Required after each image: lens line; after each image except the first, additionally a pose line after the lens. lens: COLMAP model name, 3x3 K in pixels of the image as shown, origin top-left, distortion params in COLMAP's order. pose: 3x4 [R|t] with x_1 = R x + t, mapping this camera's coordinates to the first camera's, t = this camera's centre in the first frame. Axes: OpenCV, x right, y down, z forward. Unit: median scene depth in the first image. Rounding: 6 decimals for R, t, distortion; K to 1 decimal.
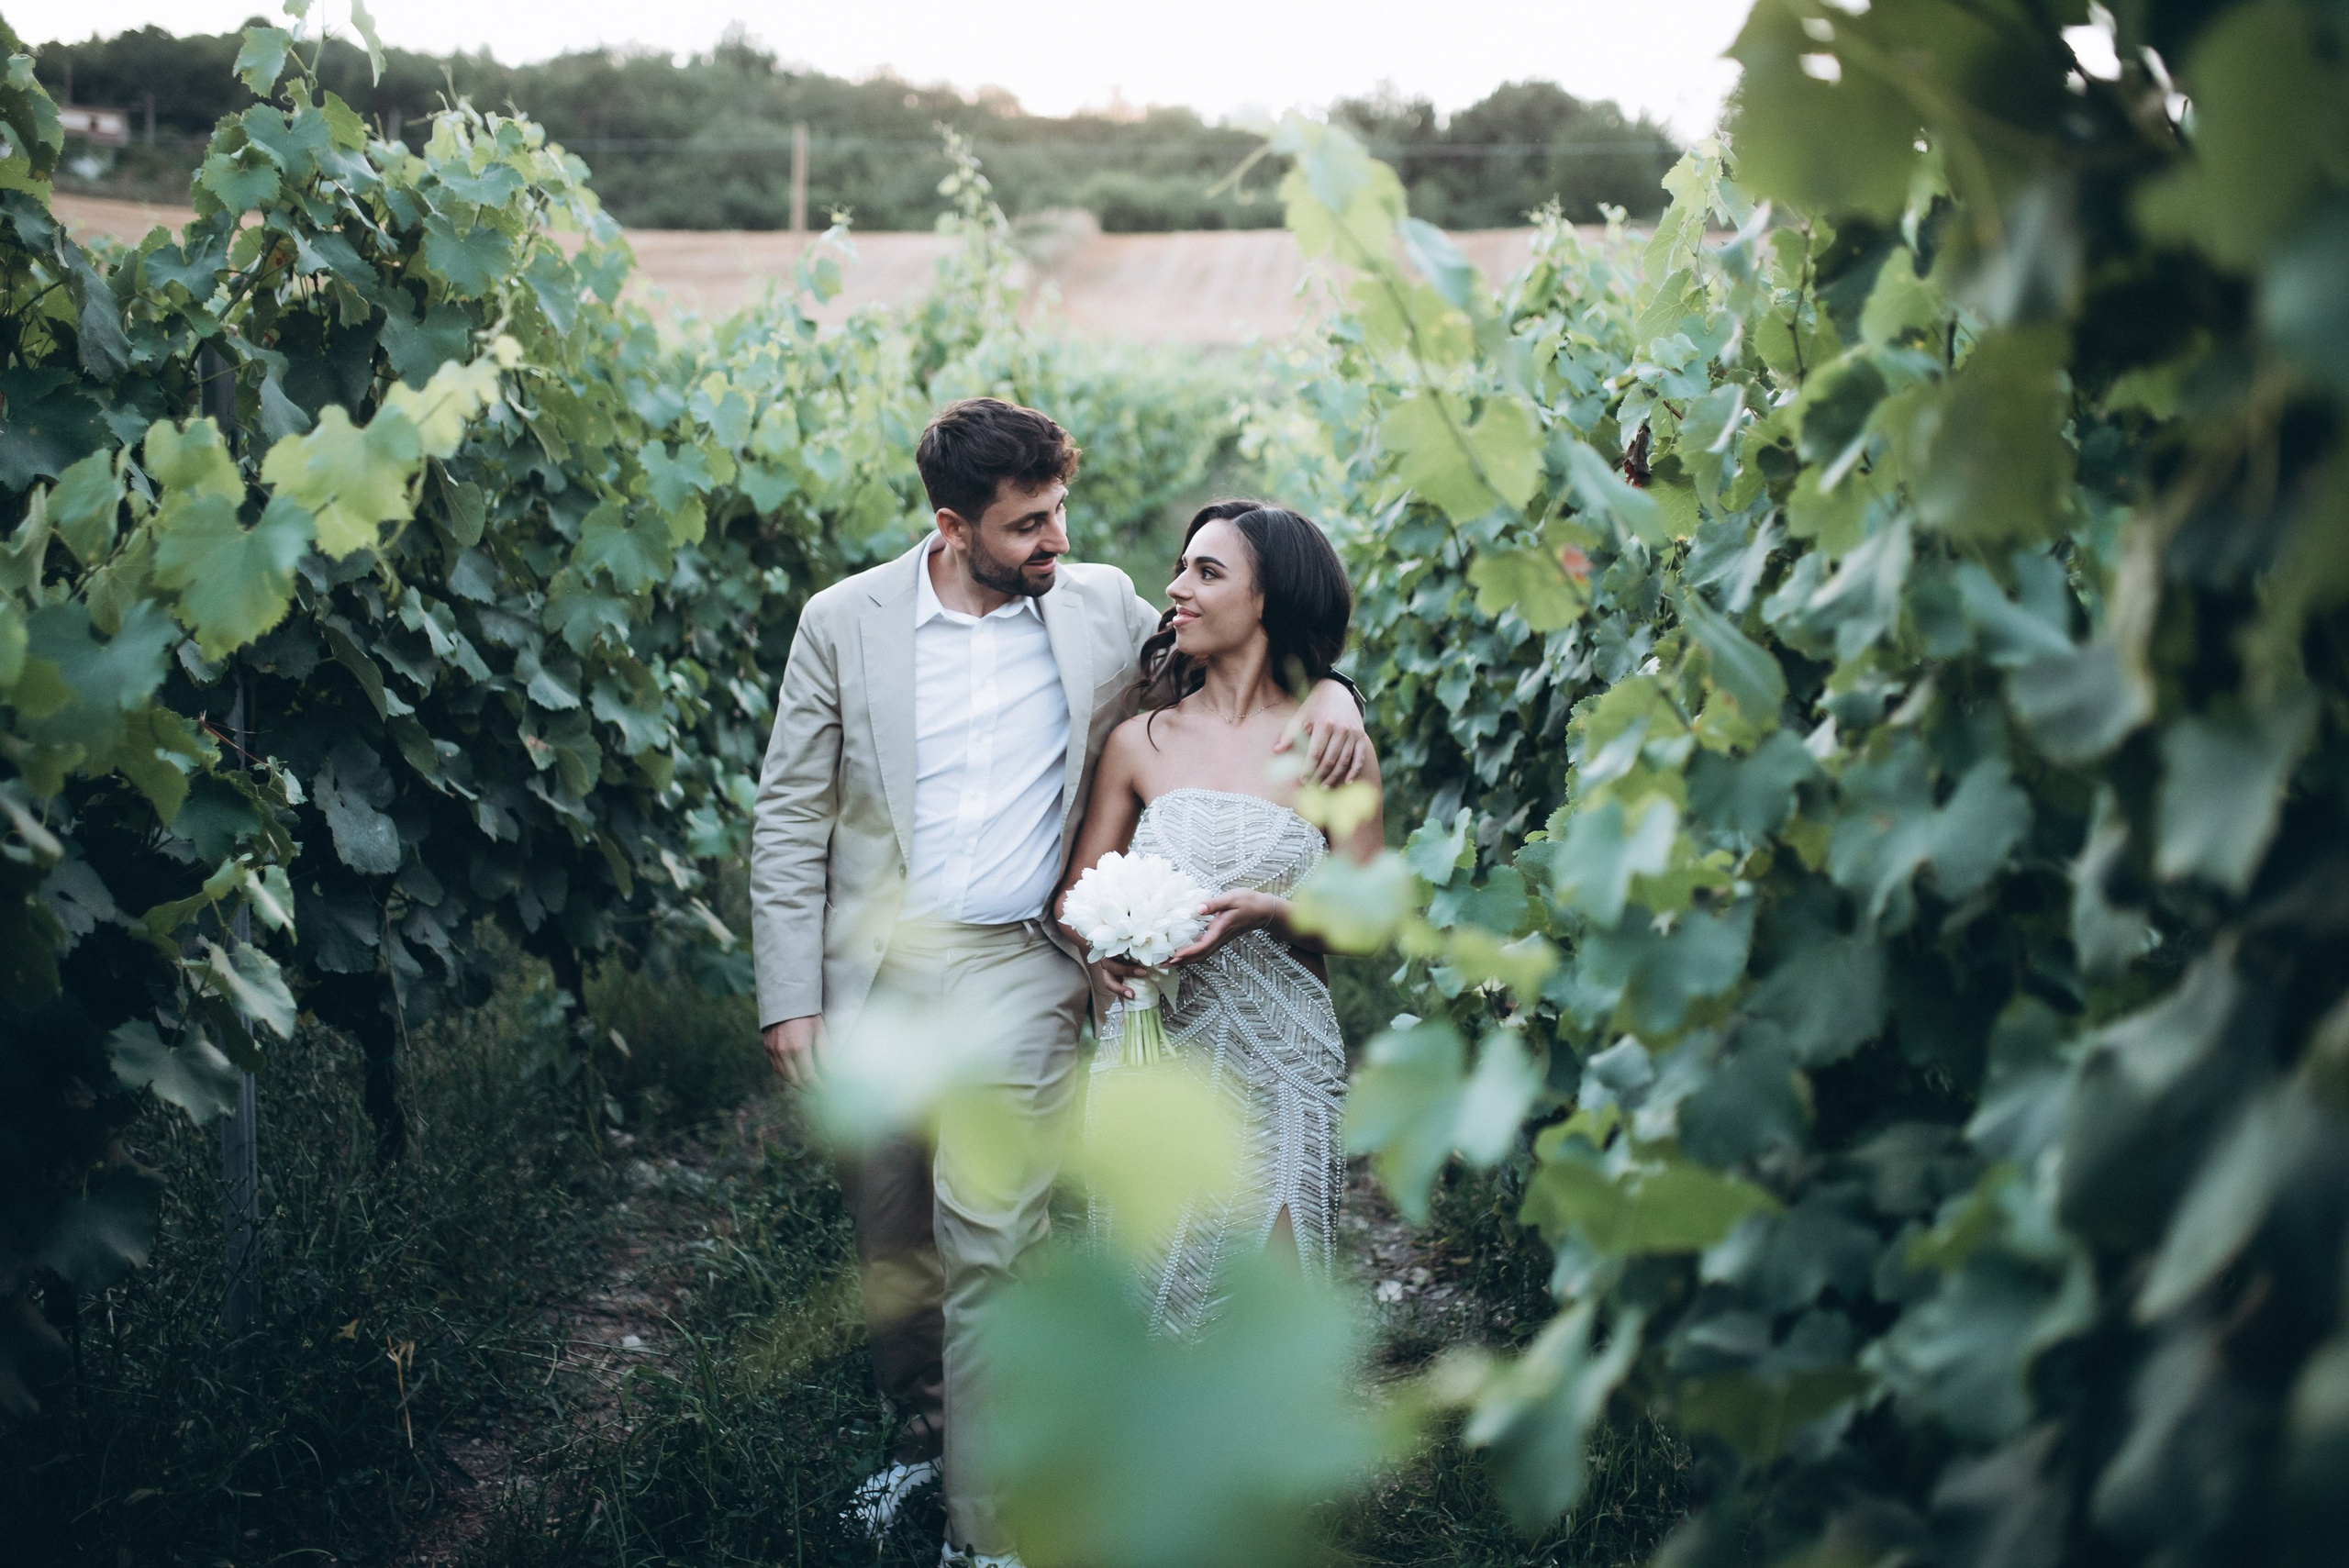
lens RADIAL K [[2245.9, 0, 1174.5], [0, 2245.9, 784.0], [0, 0, 1]] dist [-0.056550, 0.086254]
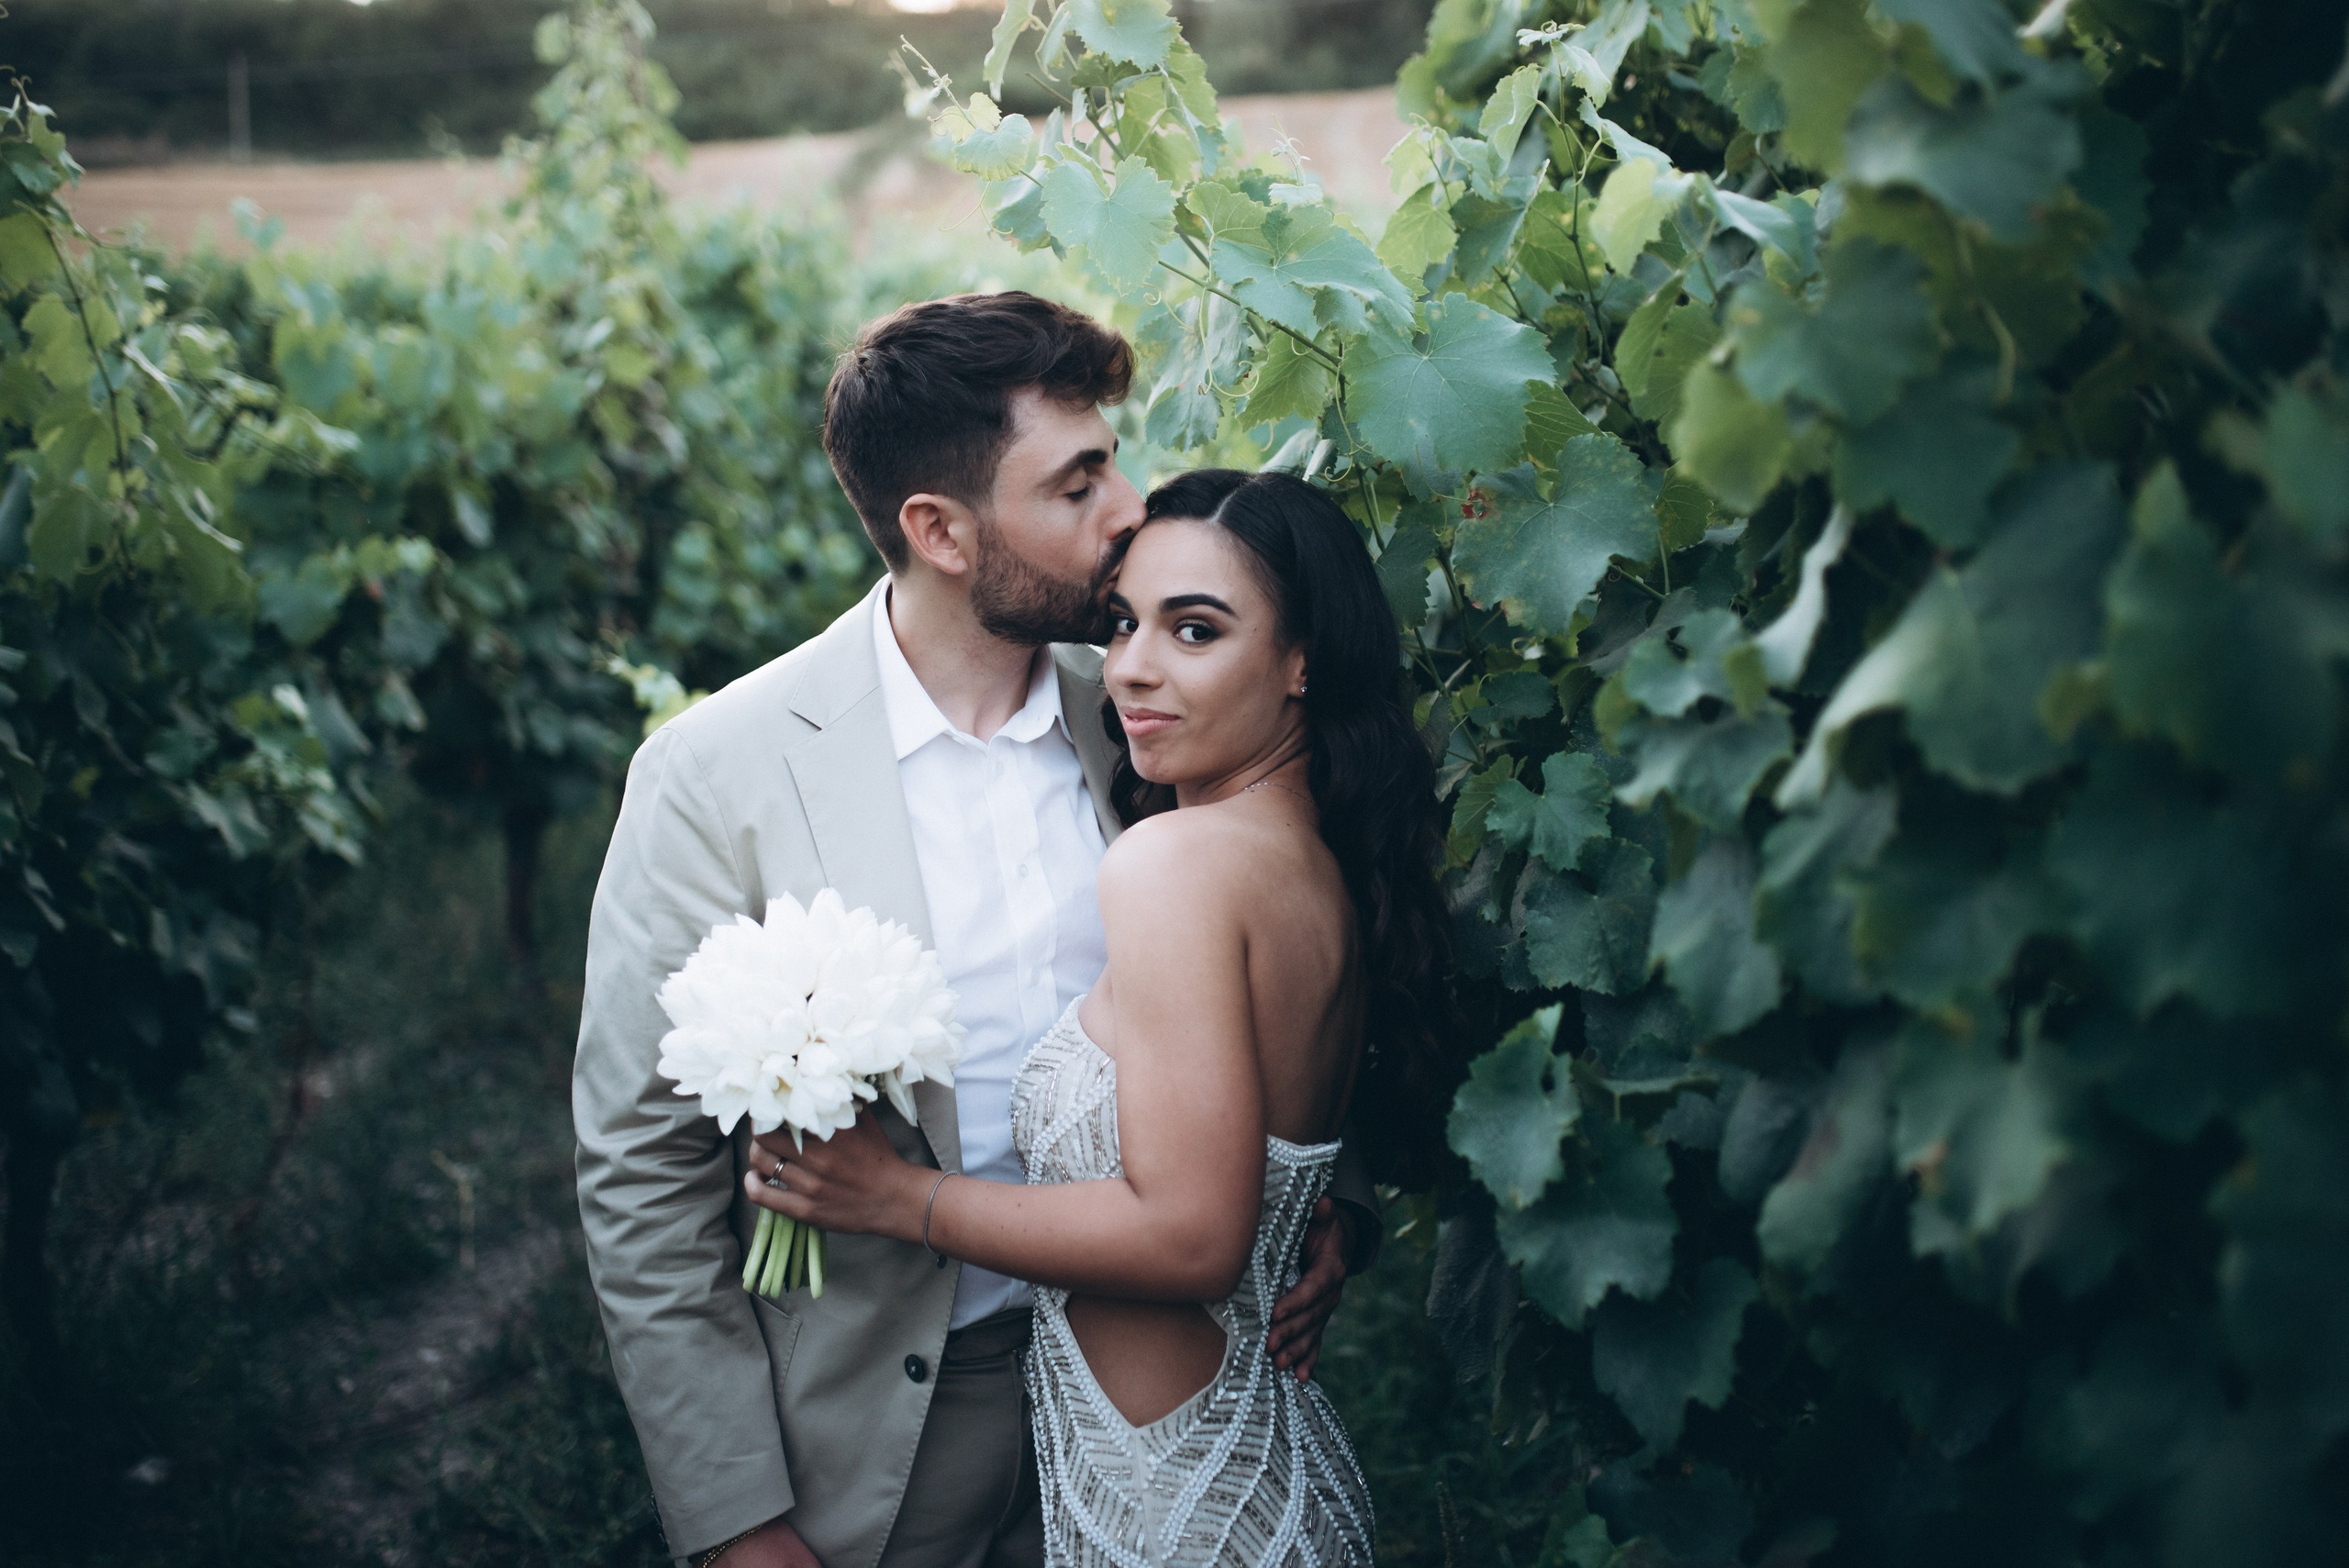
lens RADIAL K [[2225.8, 0, 1159.6], [0, 2225.8, 803.9], [0, 0, 1]] dist [-0.030082, 0.004951]
pose [[0.996276, -0.085032, 0.014274, 0.086468], [0.084077, 0.994783, 0.057772, -0.122880], [-0.019112, -0.056357, 0.998228, 0.791168]]
